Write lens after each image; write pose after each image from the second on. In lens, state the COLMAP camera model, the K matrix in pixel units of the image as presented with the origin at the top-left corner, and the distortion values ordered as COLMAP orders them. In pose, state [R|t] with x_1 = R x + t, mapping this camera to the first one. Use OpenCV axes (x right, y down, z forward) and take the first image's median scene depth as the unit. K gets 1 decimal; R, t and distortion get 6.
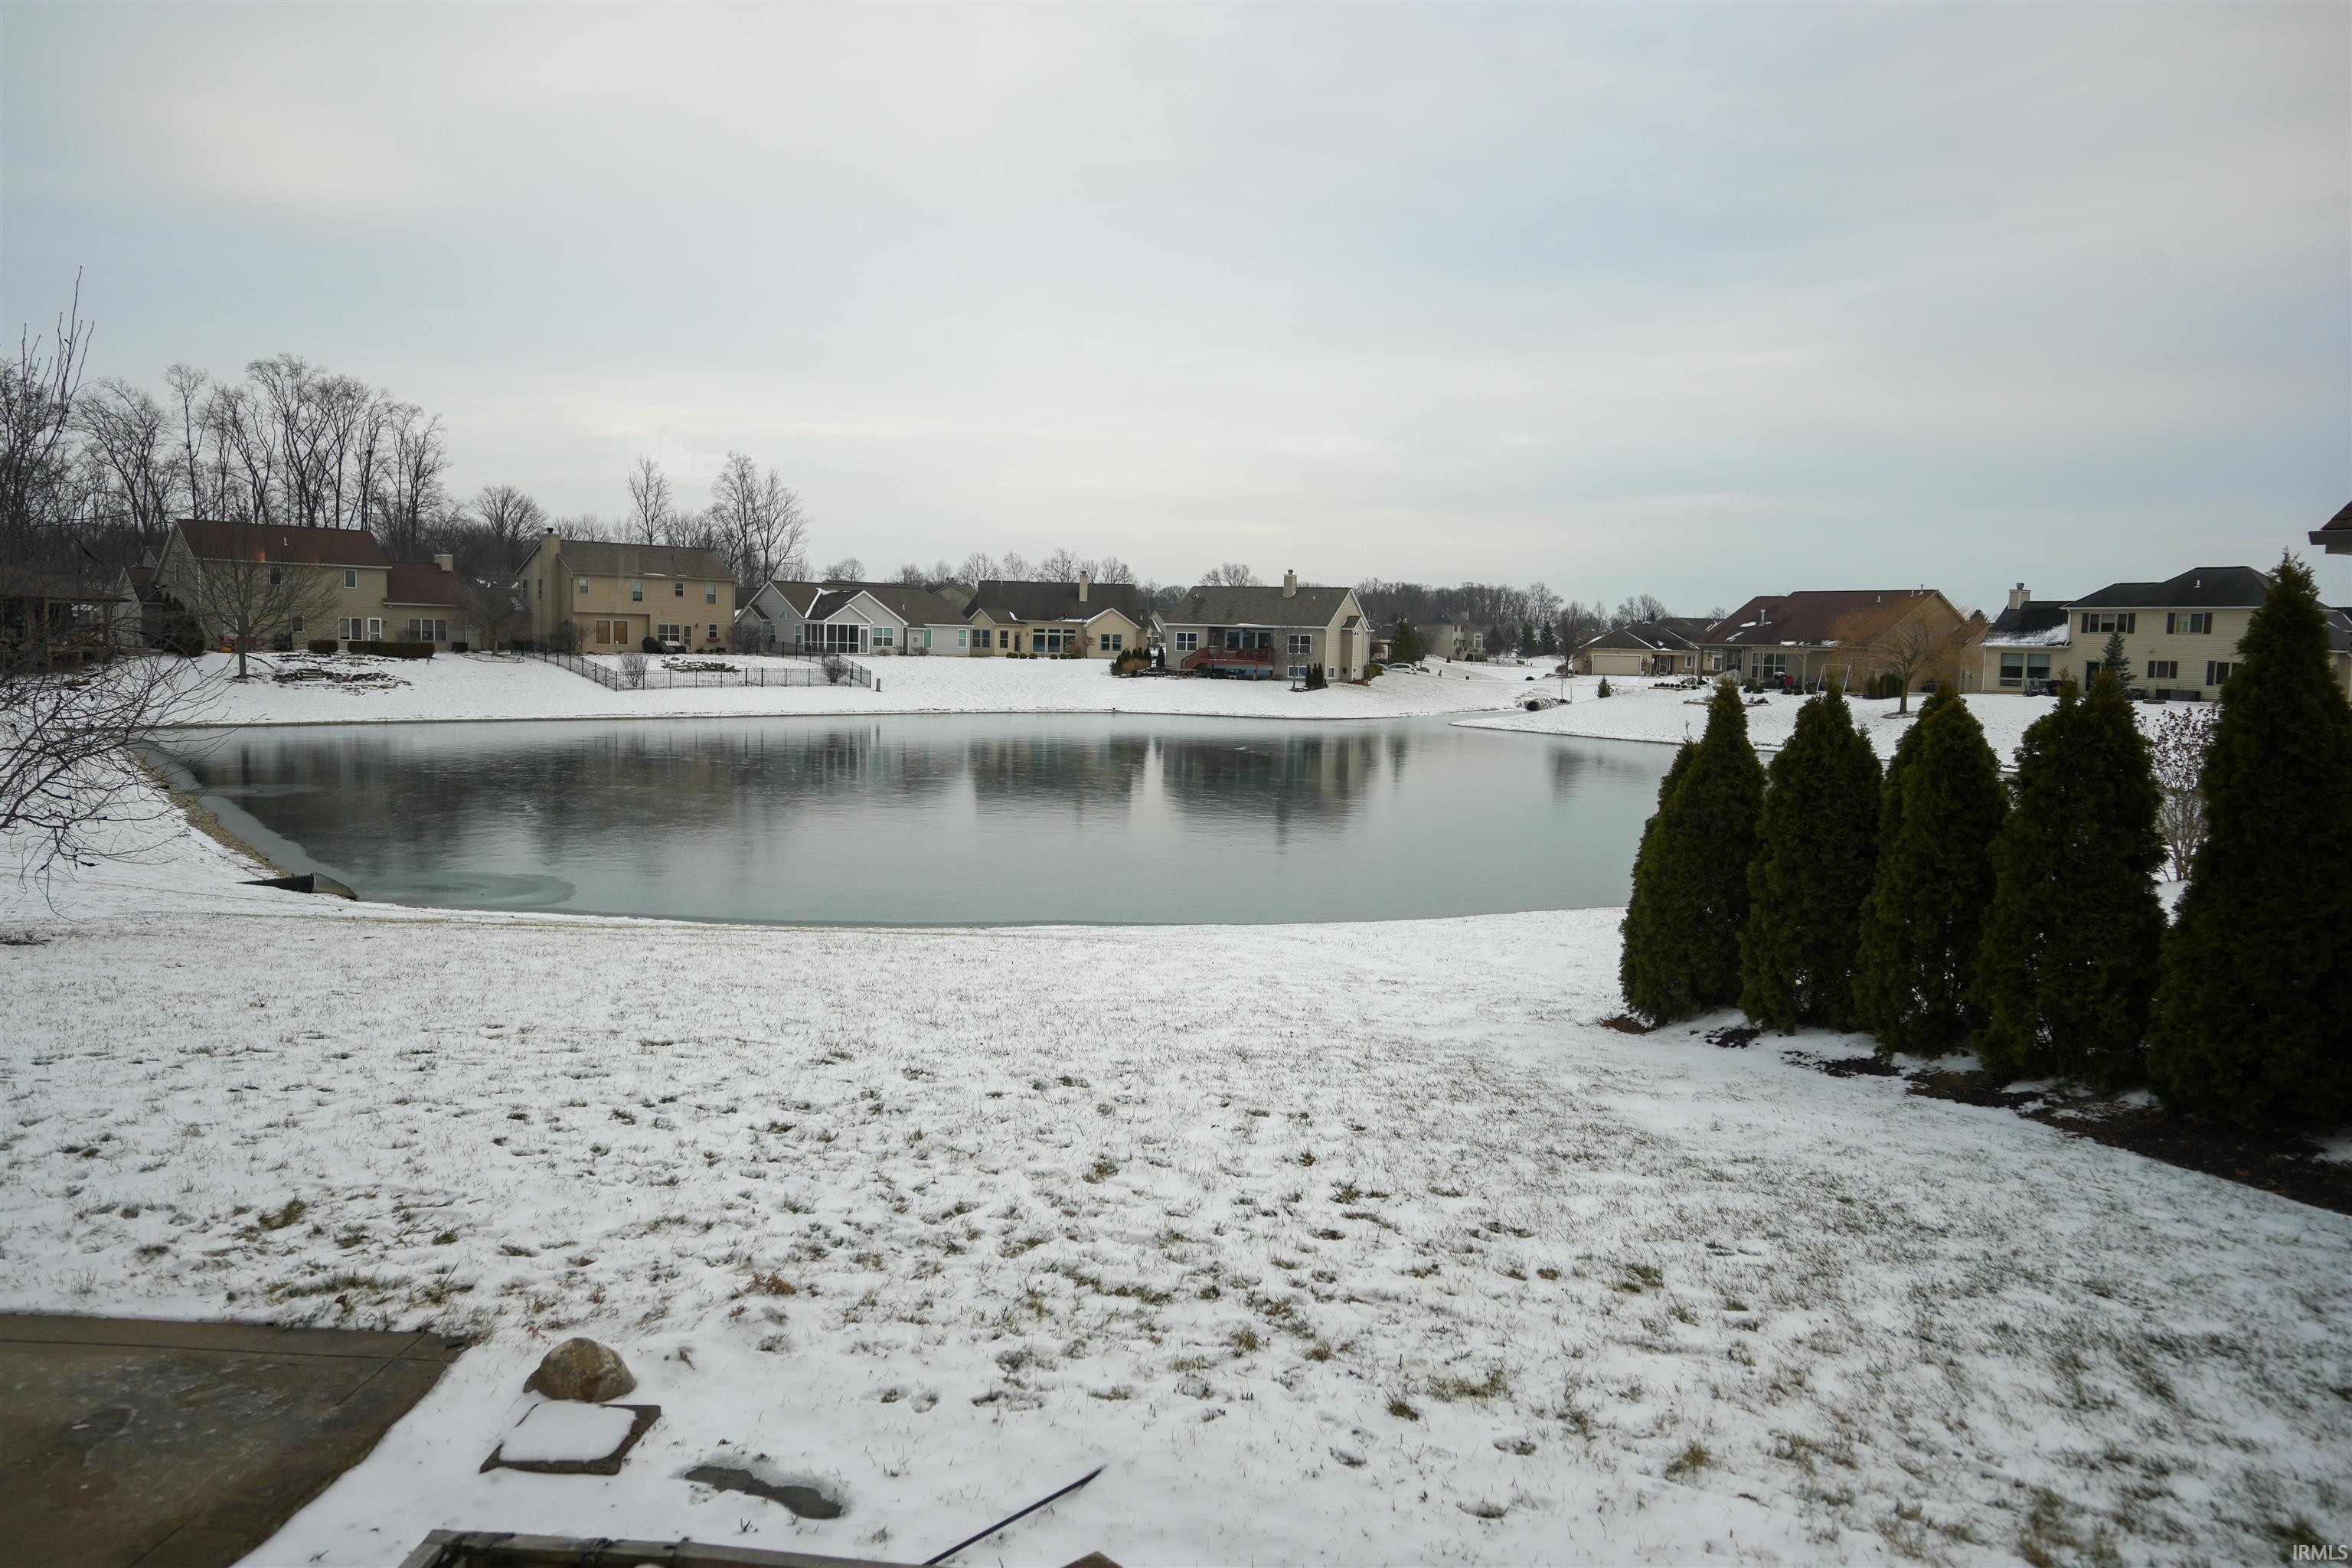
lens RADIAL K [[1623.0, 0, 1168.3], [0, 1623.0, 783.5], [0, 0, 1]] dist [-0.049884, 0.066164]
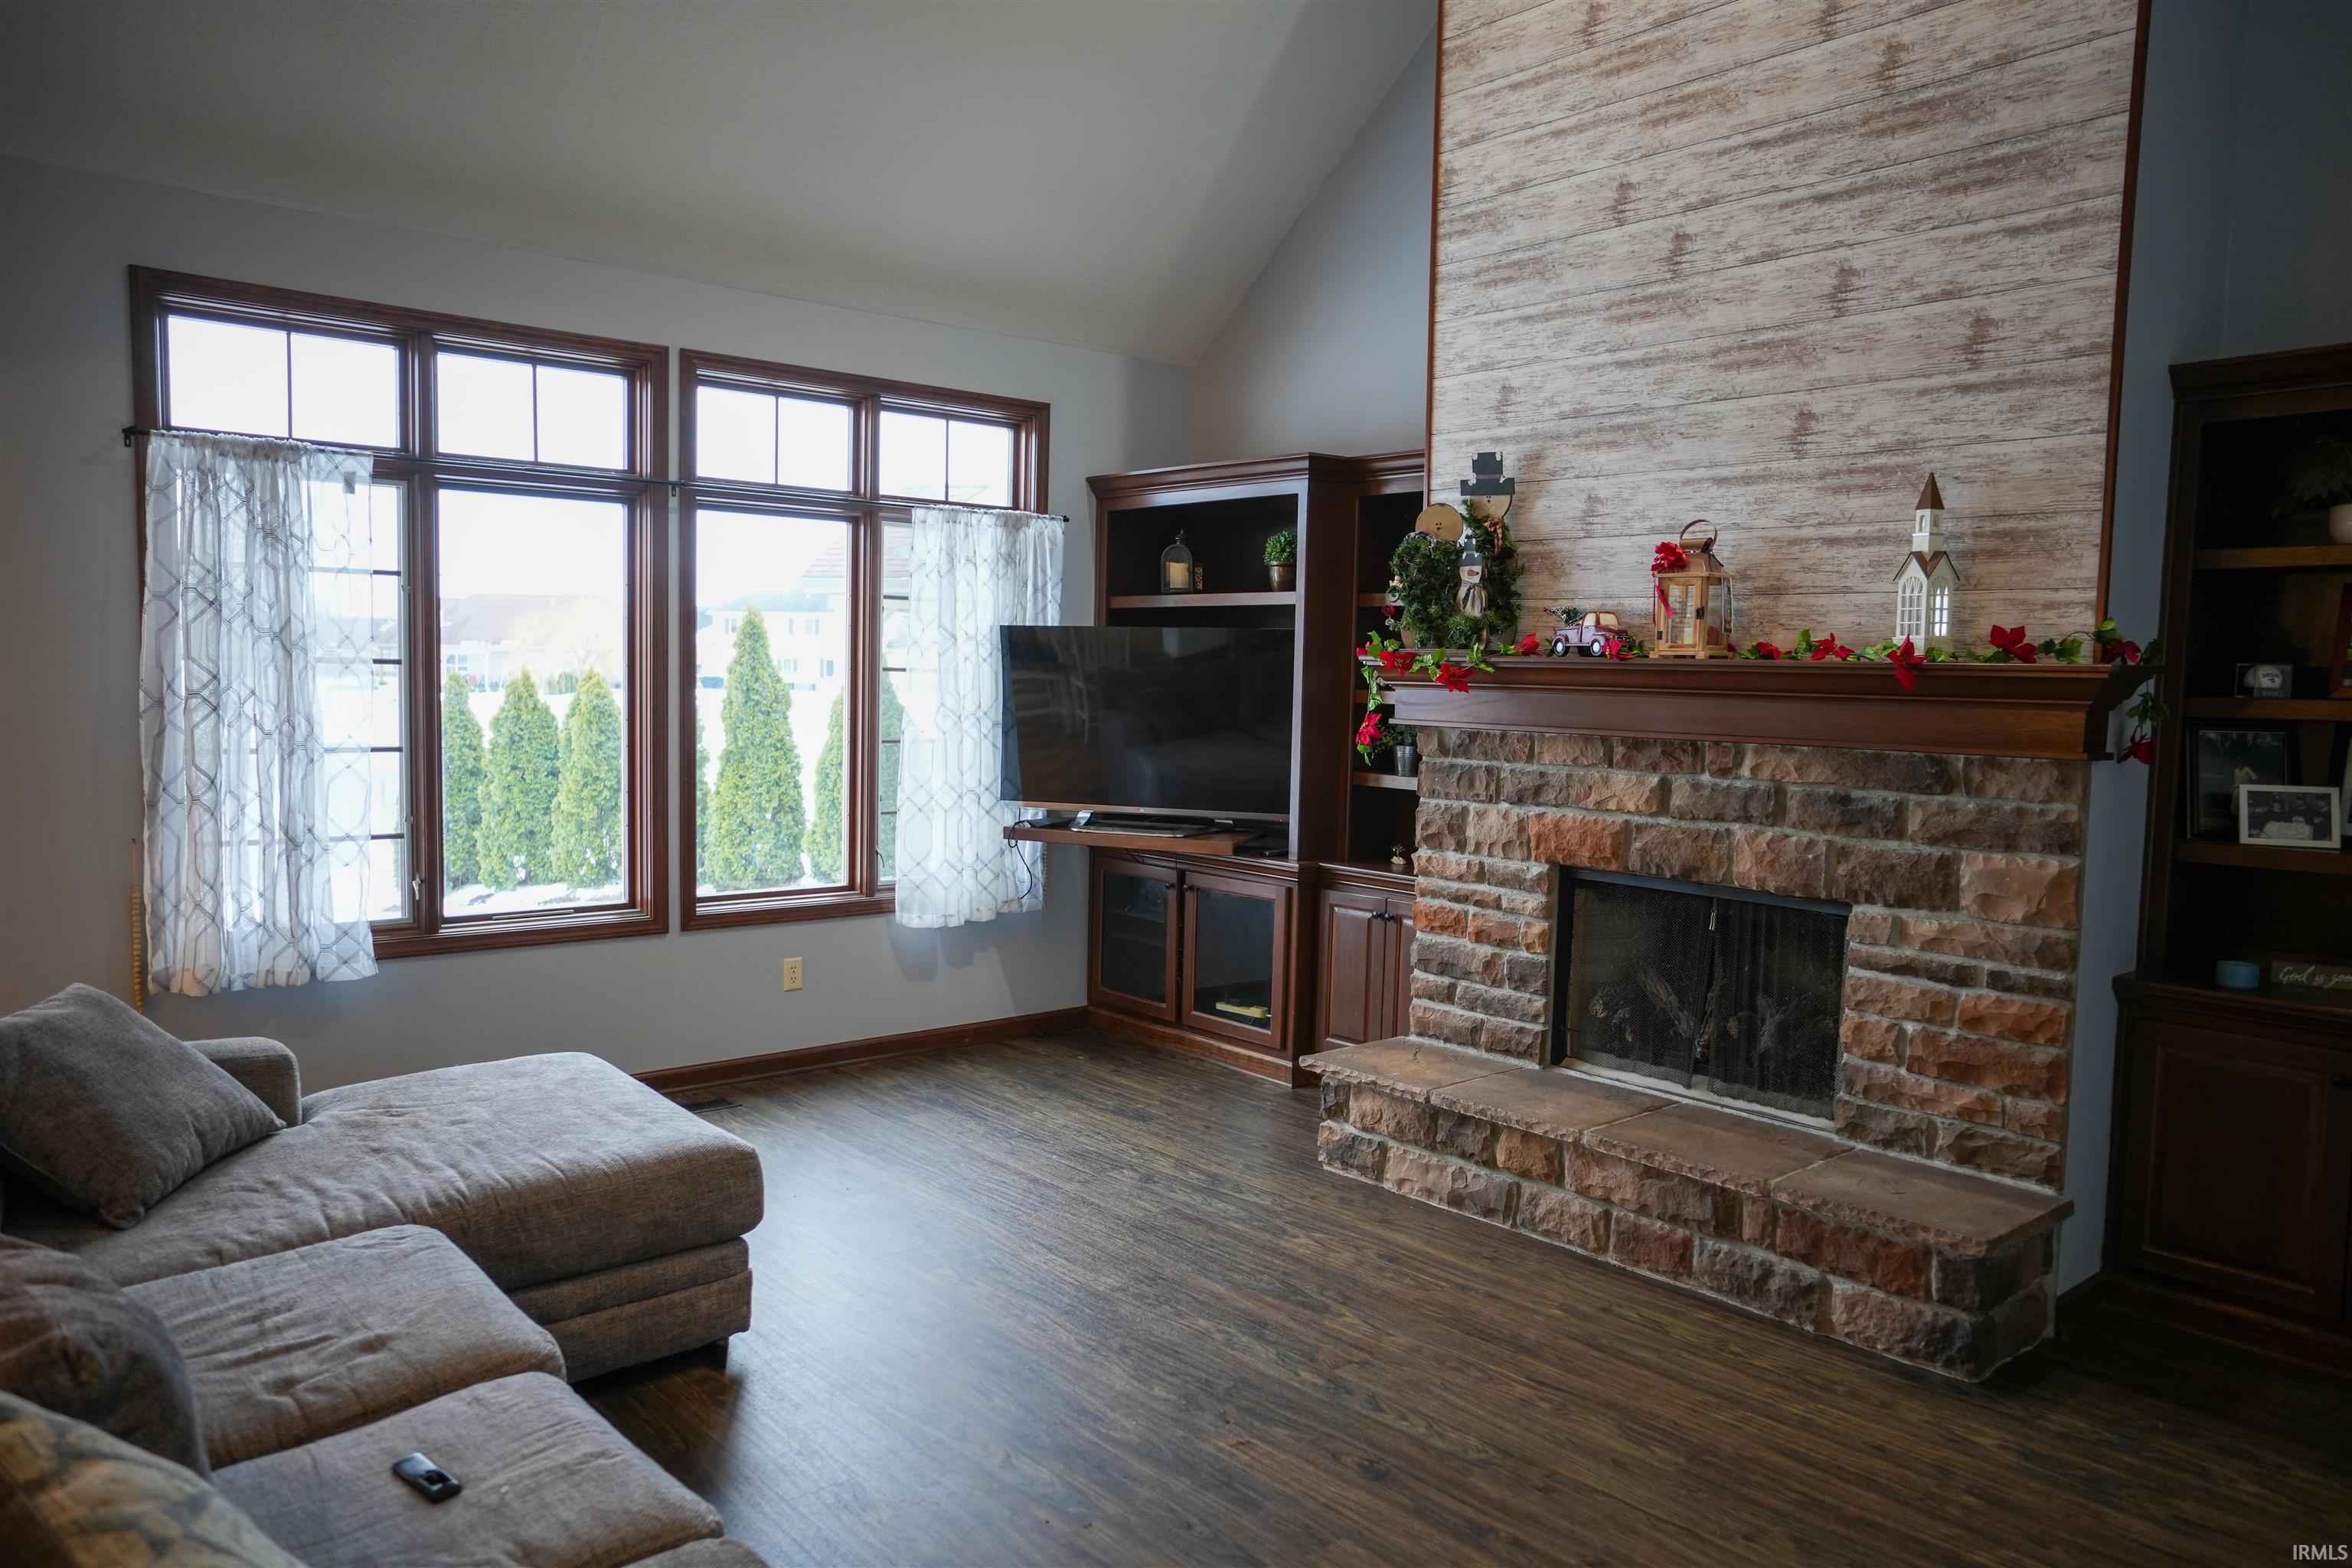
lens RADIAL K [[1623.0, 0, 1164.9], [0, 1623.0, 790.6], [0, 0, 1]] dist [-0.049884, 0.066164]
pose [[0.713867, -0.060923, 0.697626, -0.247367], [0.057636, 0.997940, 0.028171, 0.047041], [-0.697906, 0.020098, 0.715908, -0.561159]]
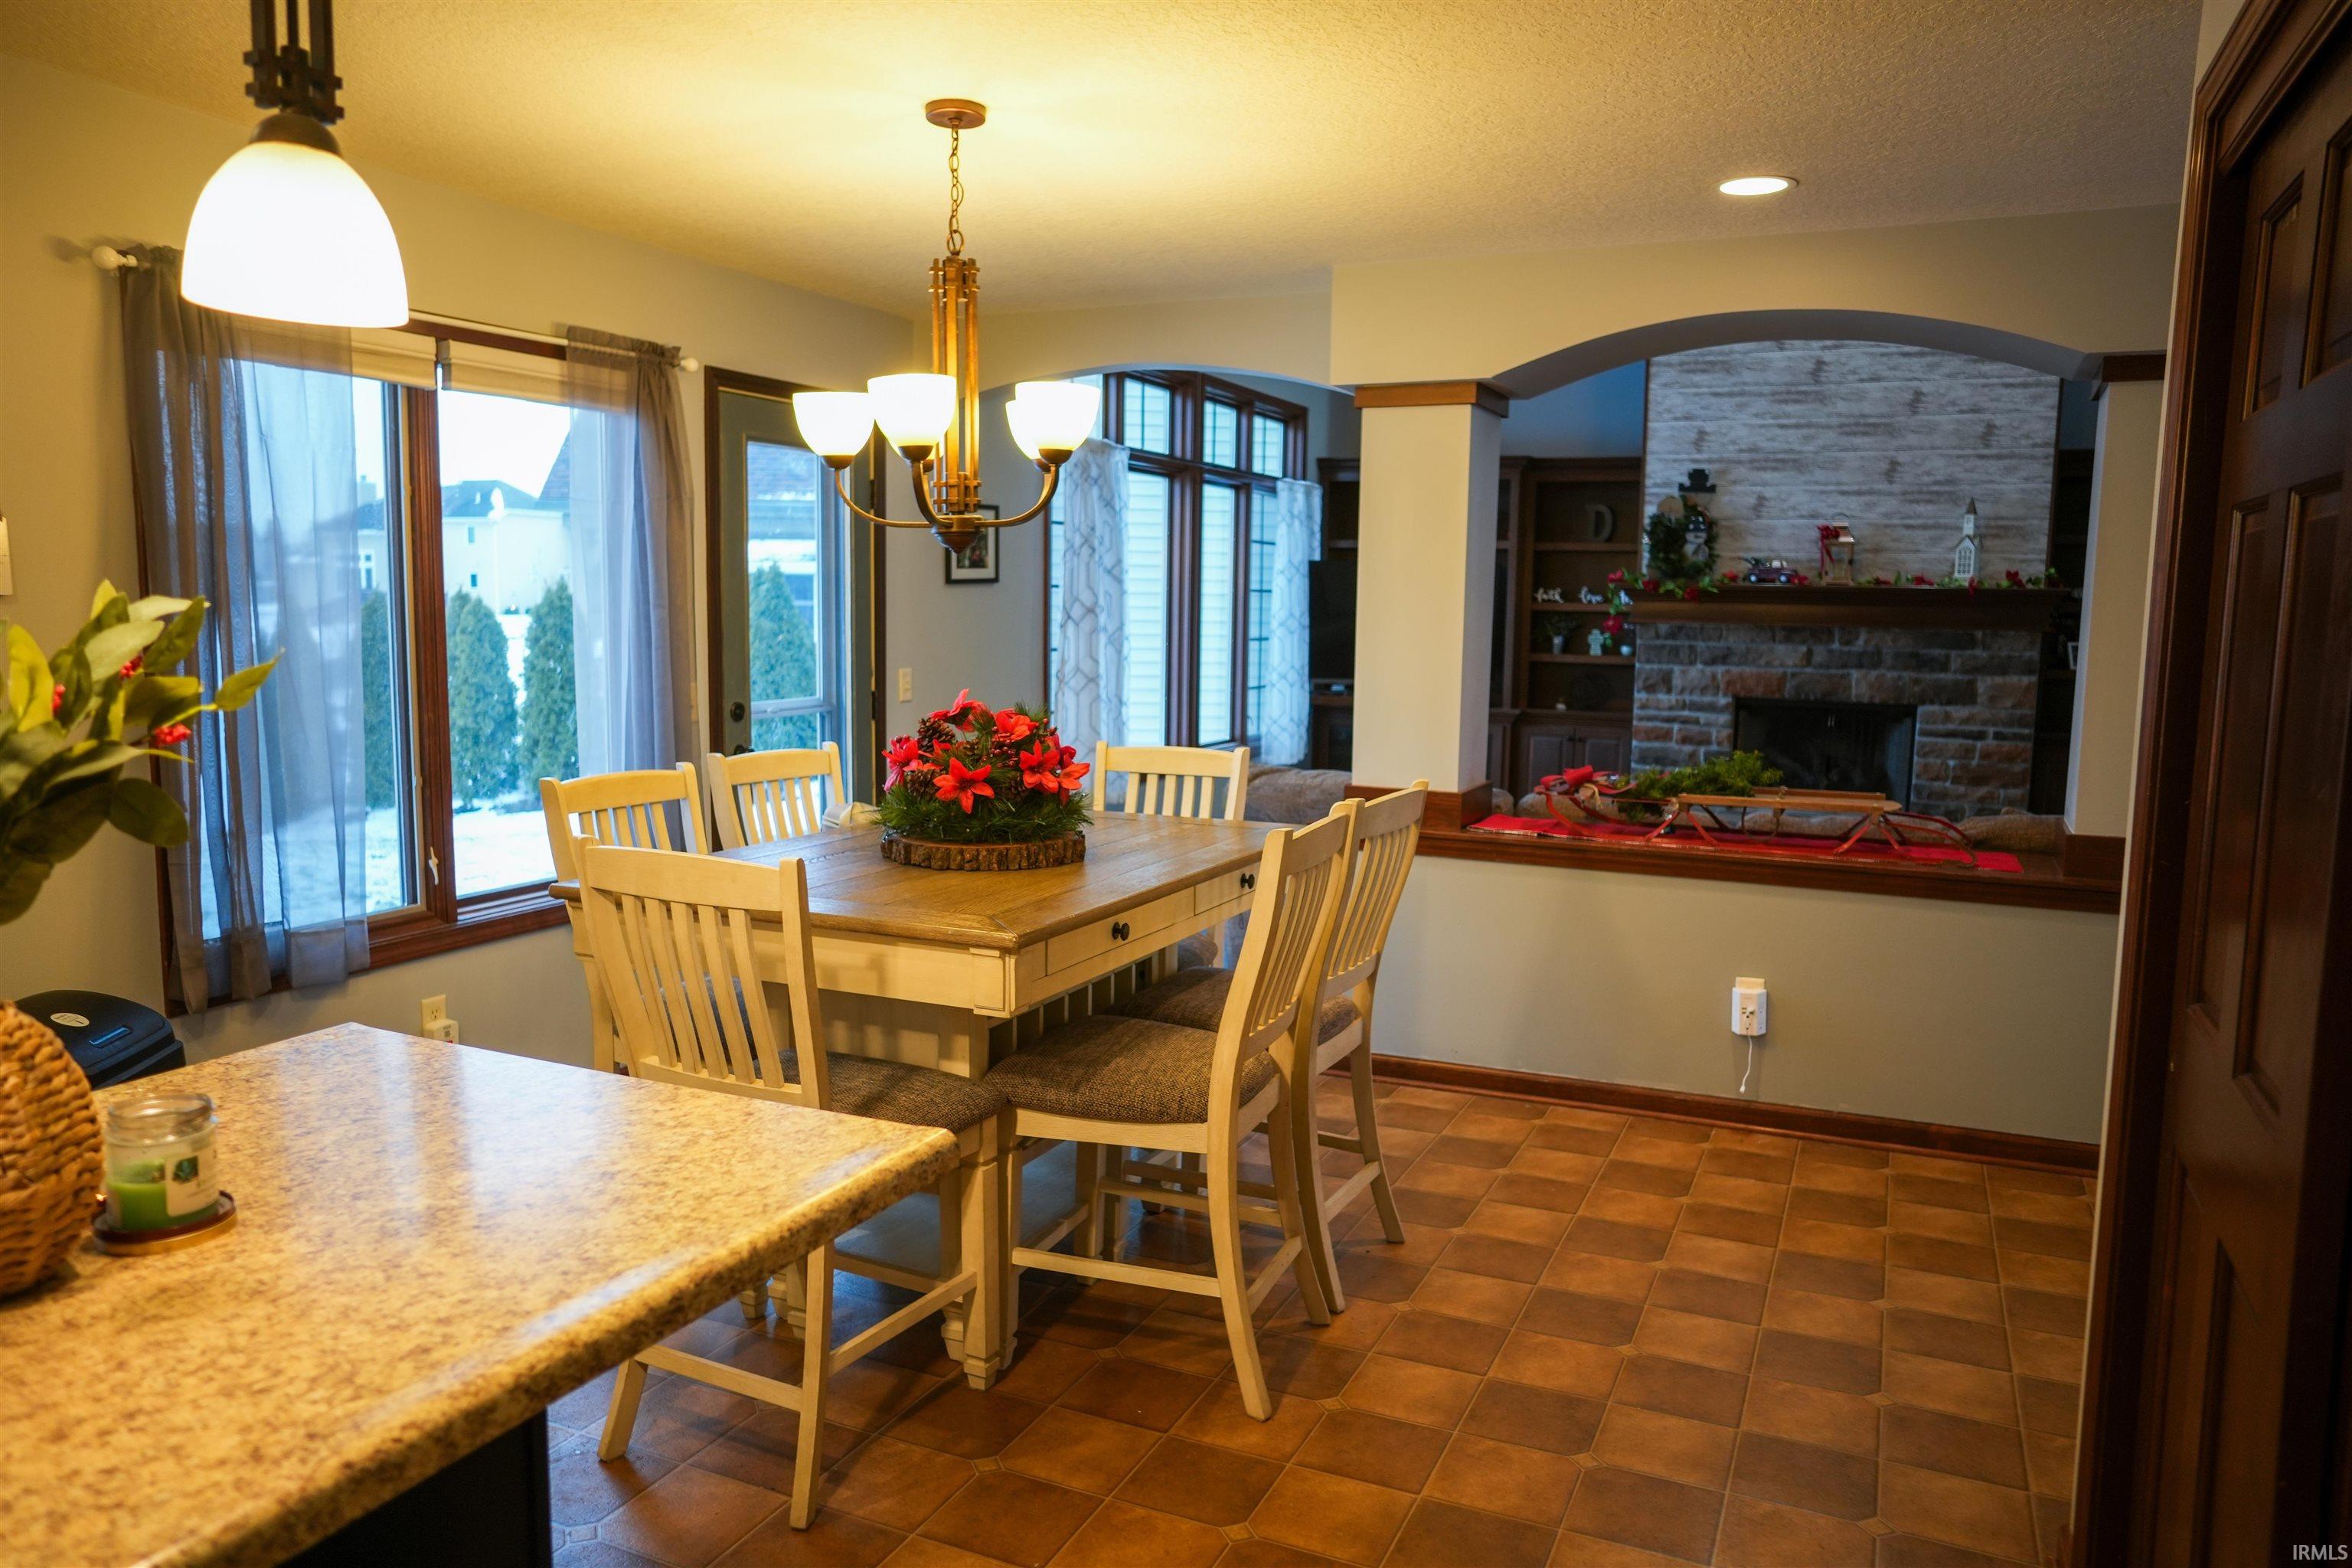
lens RADIAL K [[1623.0, 0, 1156.6], [0, 1623.0, 786.3], [0, 0, 1]] dist [-0.049884, 0.066164]
pose [[0.358674, -0.128741, 0.924543, -0.807681], [0.075130, 0.991212, 0.108878, 0.015351], [-0.930435, 0.030409, 0.365194, -0.302303]]
